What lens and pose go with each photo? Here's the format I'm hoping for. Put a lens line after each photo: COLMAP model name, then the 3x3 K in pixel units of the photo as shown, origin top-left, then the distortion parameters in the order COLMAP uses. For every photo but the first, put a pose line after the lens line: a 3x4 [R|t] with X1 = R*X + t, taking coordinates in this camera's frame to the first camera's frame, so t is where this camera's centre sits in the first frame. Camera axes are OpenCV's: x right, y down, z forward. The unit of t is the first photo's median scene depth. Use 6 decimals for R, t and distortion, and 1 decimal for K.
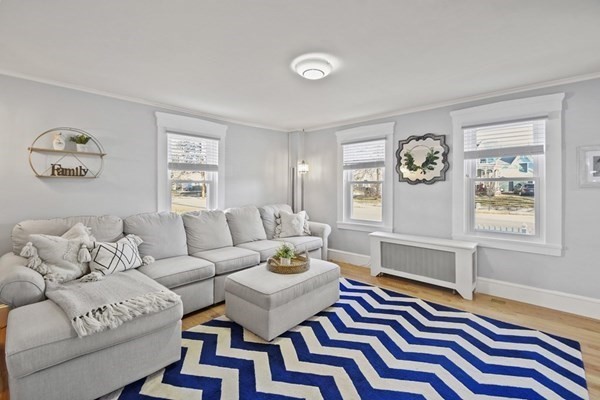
lens RADIAL K [[277.9, 0, 294.0], [0, 277.9, 184.7], [0, 0, 1]] dist [0.024378, -0.001914]
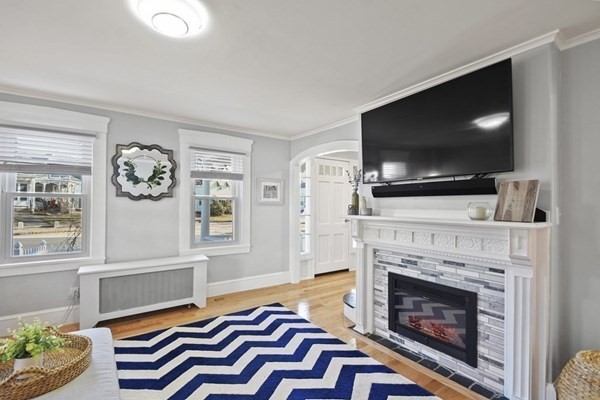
lens RADIAL K [[277.9, 0, 293.6], [0, 277.9, 200.8], [0, 0, 1]] dist [0.024378, -0.001914]
pose [[0.202663, 0.017469, 0.979093, -0.314140], [-0.015574, 0.999772, -0.014614, 0.005749], [-0.979125, -0.012287, 0.202889, 0.376317]]
